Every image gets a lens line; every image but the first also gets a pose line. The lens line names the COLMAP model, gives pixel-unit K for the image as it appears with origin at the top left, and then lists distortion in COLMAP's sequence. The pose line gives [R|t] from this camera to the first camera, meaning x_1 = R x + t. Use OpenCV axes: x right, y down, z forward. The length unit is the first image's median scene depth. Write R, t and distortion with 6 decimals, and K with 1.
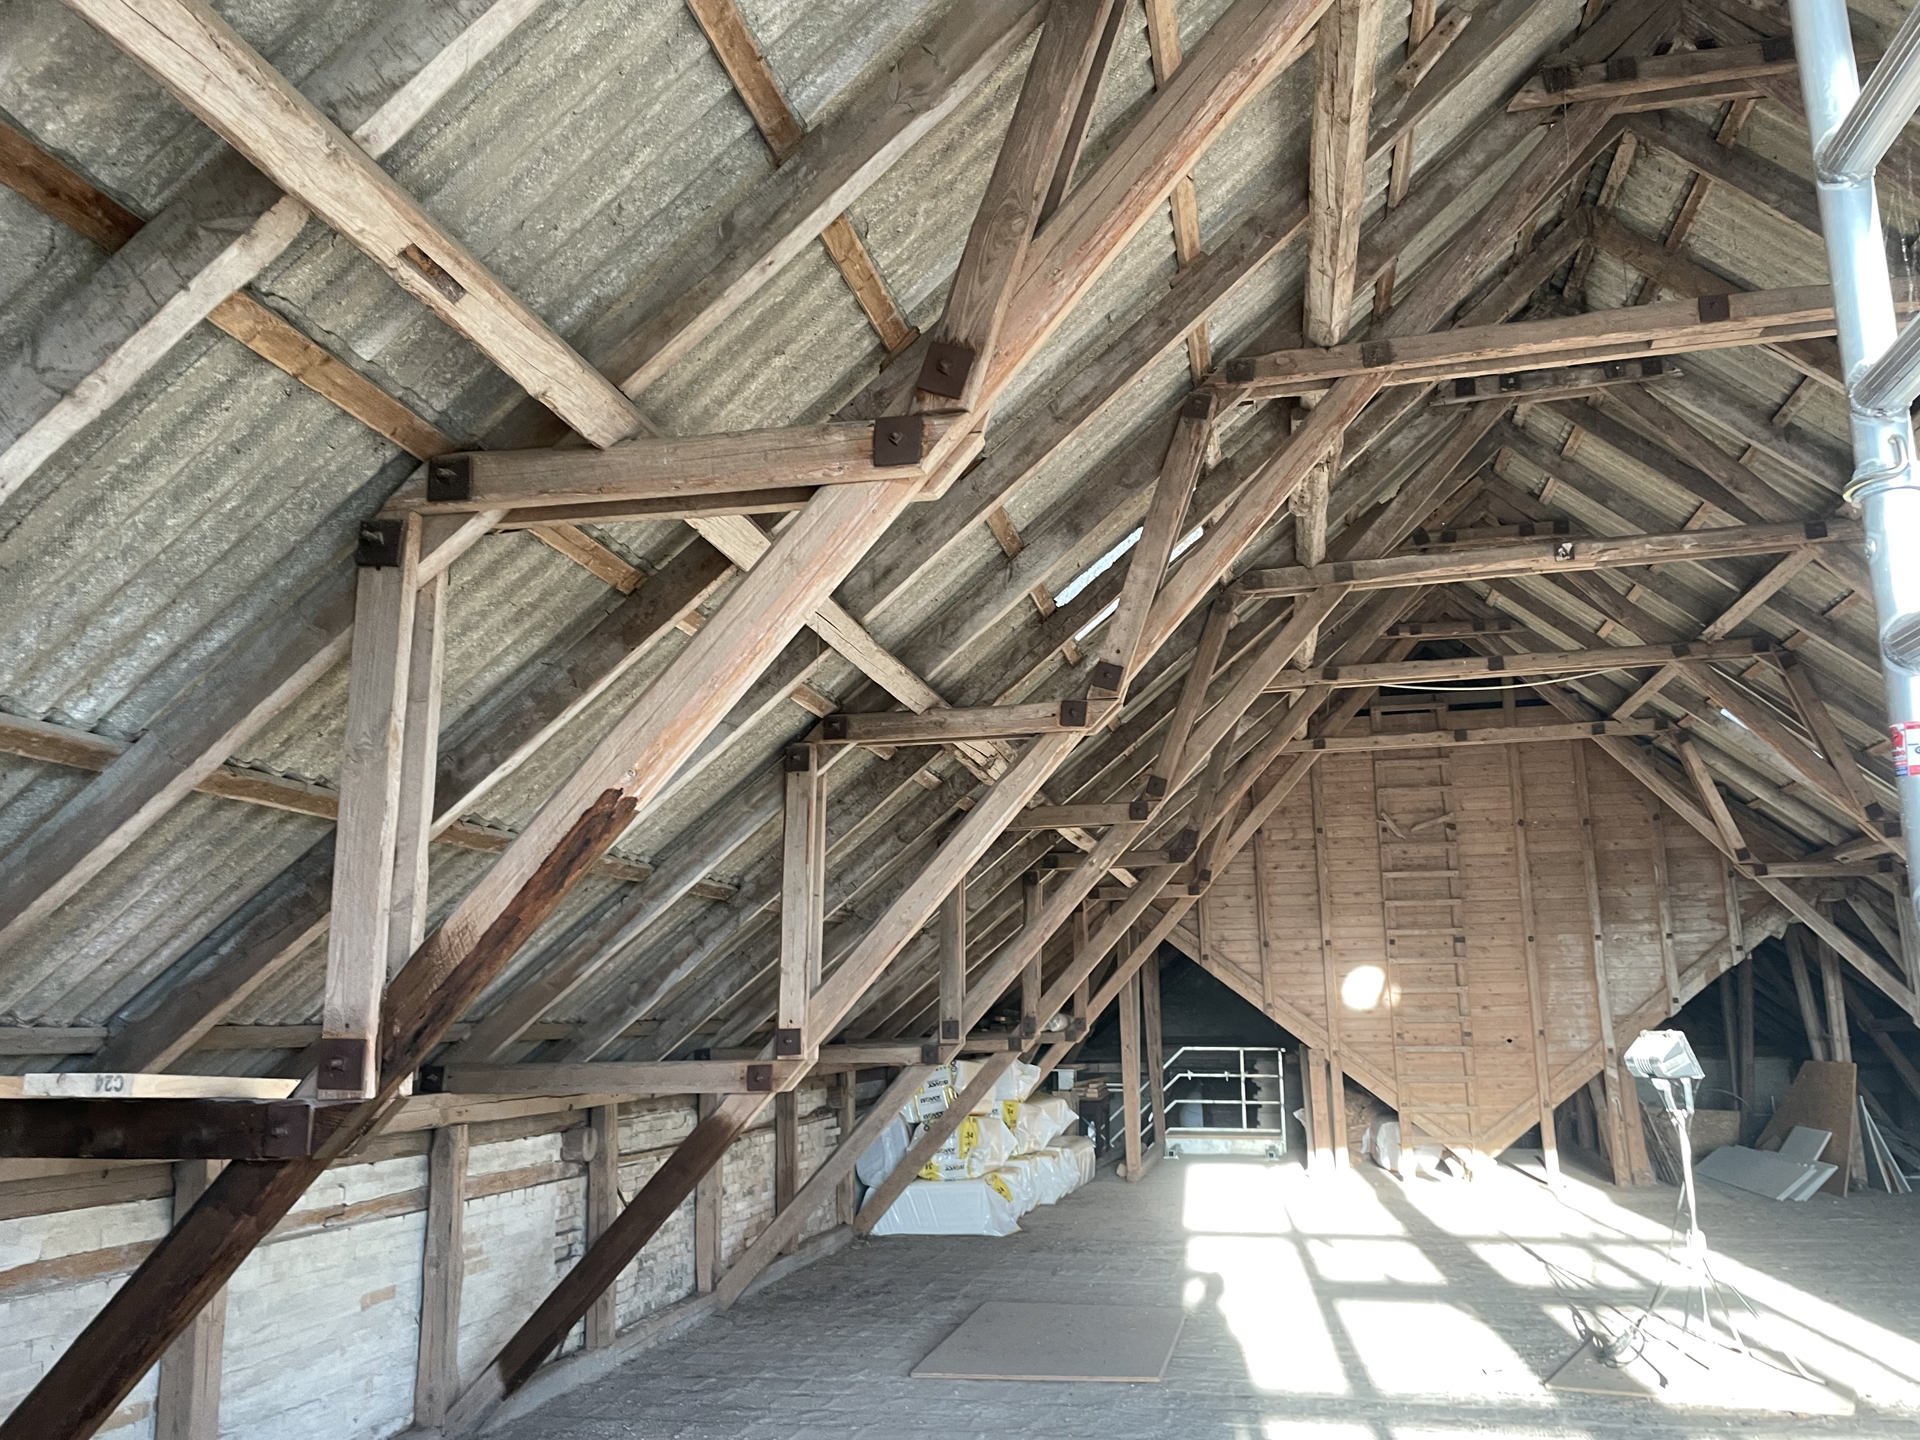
lens RADIAL K [[1451.9, 0, 958.6], [0, 1451.9, 755.1], [0, 0, 1]] dist [0.086369, -0.120340]
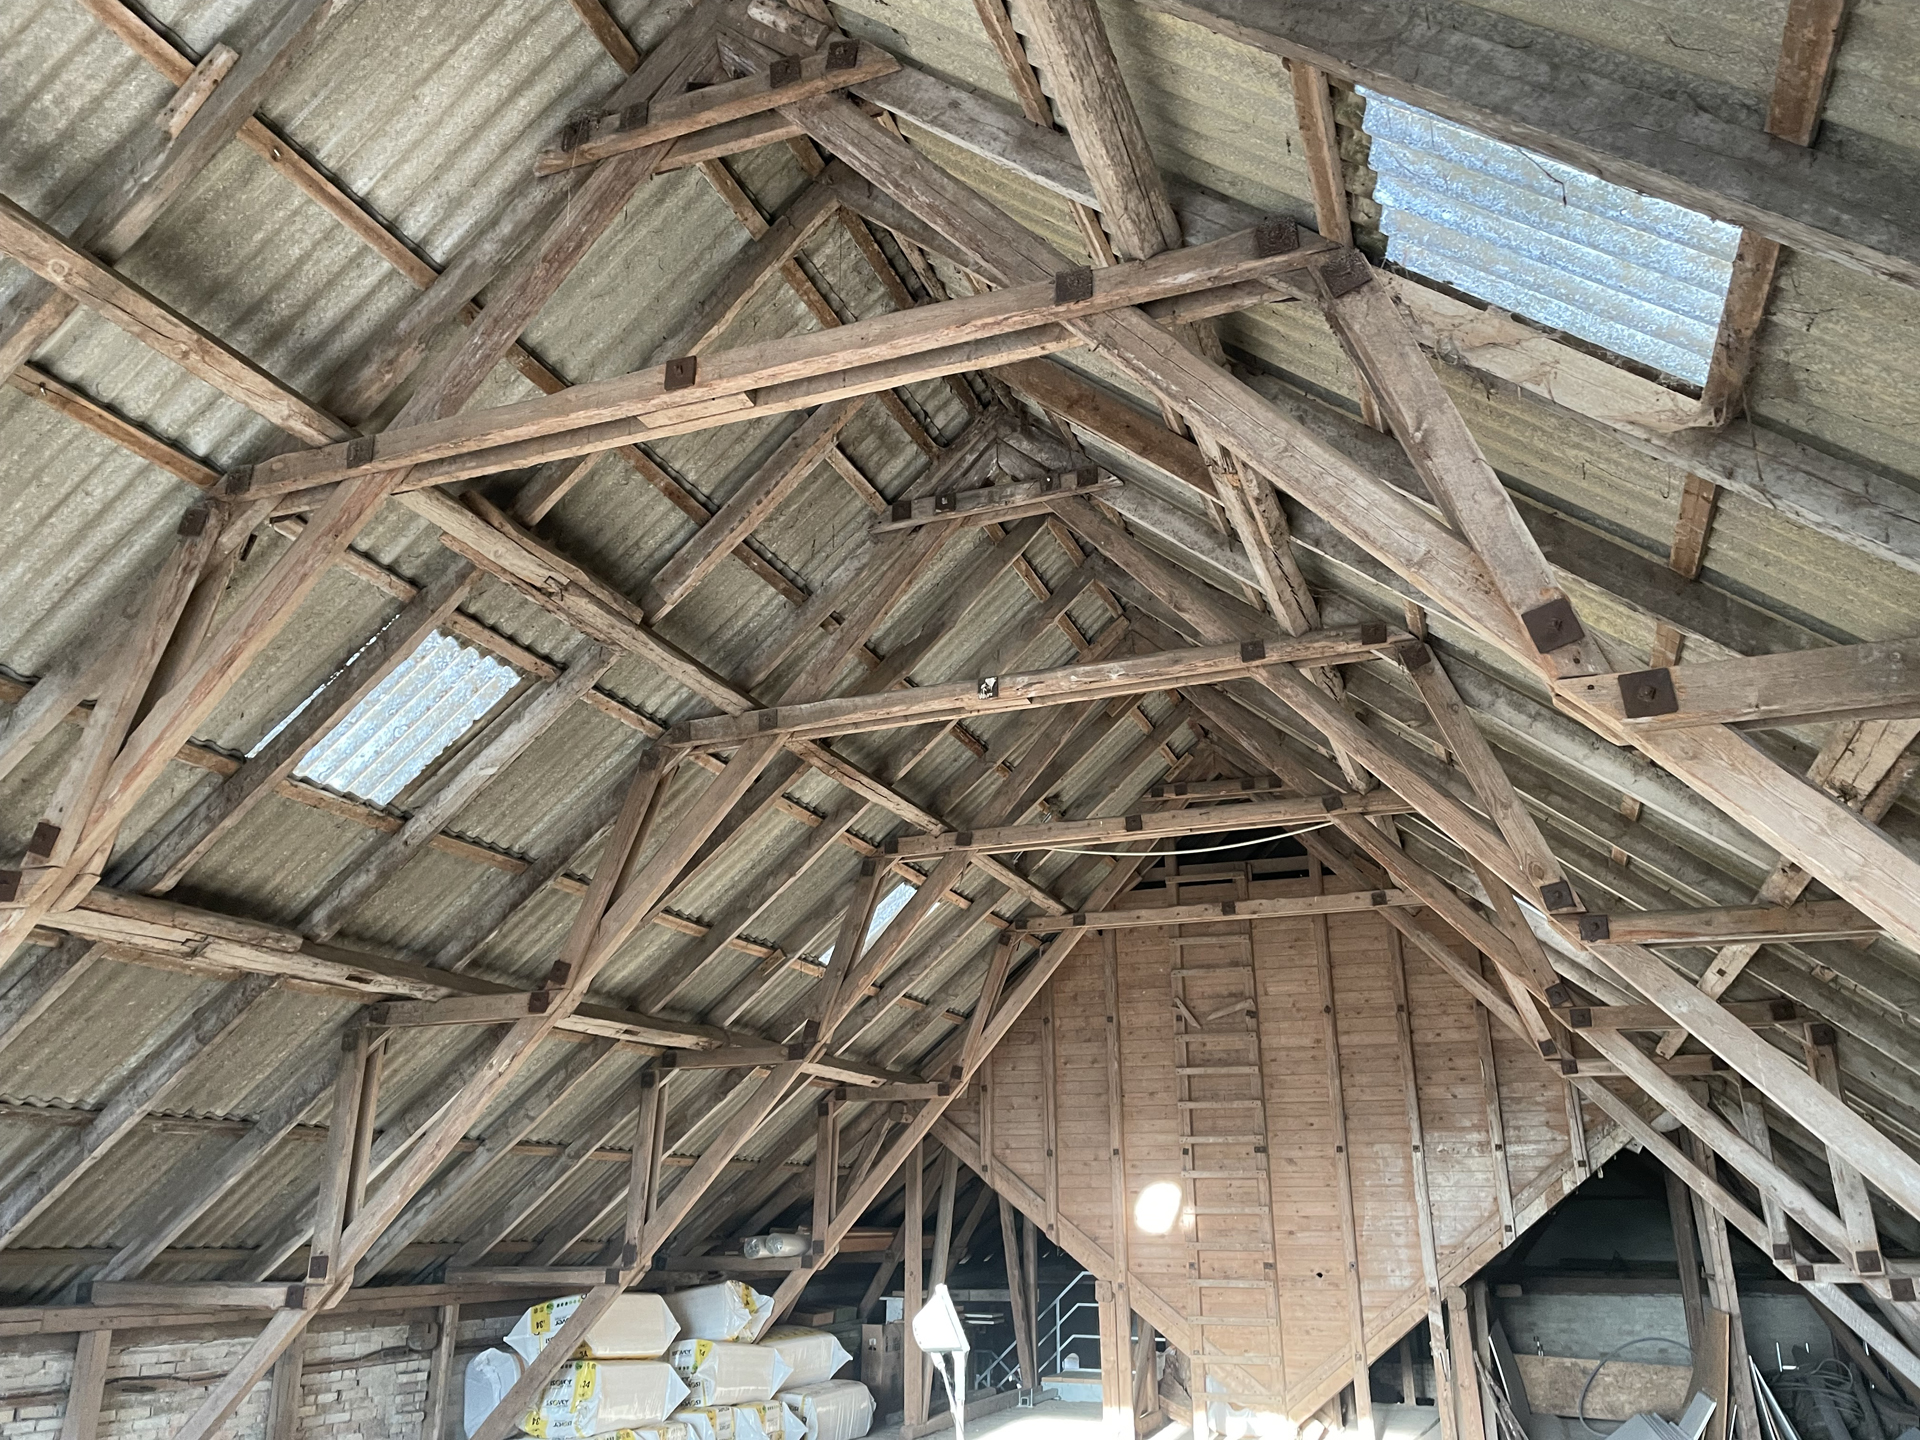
lens RADIAL K [[1448.6, 0, 955.9], [0, 1448.6, 715.1], [0, 0, 1]] dist [0.095209, -0.131102]
pose [[0.989602, -0.035122, -0.139477, 0.302945], [0.013268, 0.987885, -0.154623, 0.004938], [0.143218, 0.151164, 0.978079, 0.100367]]
